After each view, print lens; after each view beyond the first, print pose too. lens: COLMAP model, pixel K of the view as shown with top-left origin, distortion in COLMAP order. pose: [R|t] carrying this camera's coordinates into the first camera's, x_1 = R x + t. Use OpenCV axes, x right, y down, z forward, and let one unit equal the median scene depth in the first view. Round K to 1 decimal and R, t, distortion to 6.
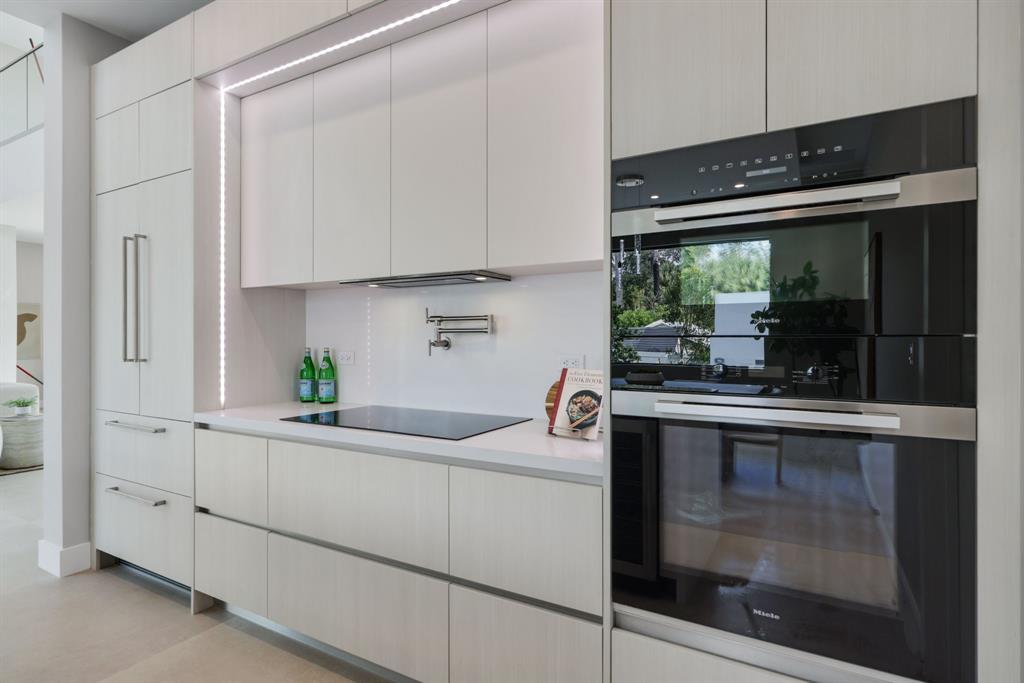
lens RADIAL K [[494.7, 0, 514.7], [0, 494.7, 338.4], [0, 0, 1]] dist [0.007082, 0.001879]
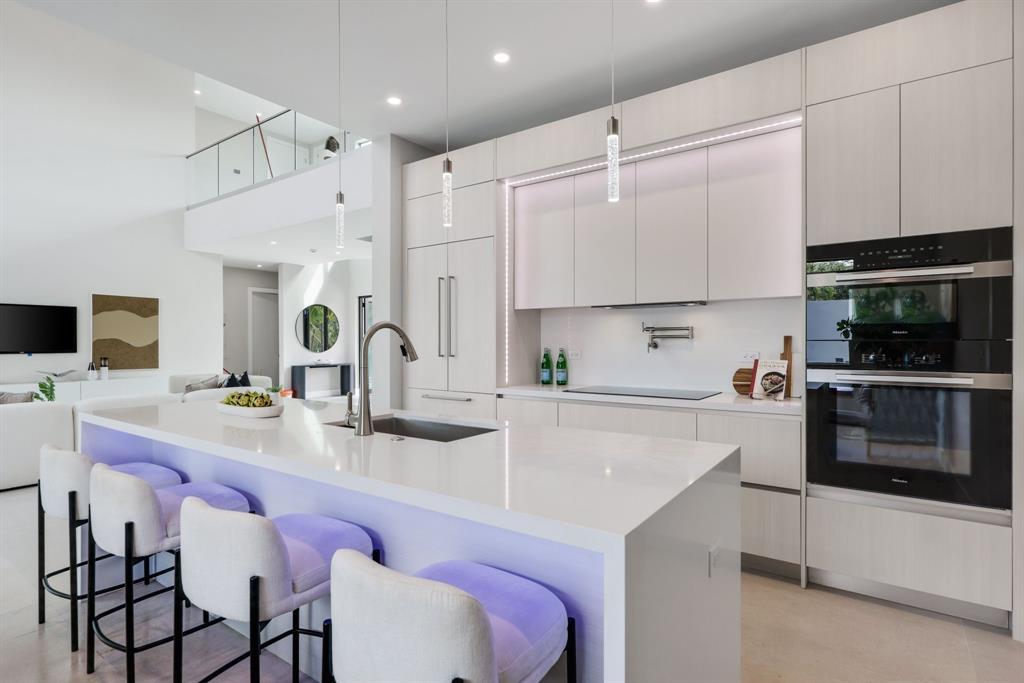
lens RADIAL K [[494.7, 0, 510.9], [0, 494.7, 341.9], [0, 0, 1]] dist [0.007082, 0.001879]
pose [[0.995950, 0.000648, -0.089906, -0.470875], [-0.000957, 0.999994, -0.003395, 0.006229], [0.089904, 0.003467, 0.995944, -0.609970]]
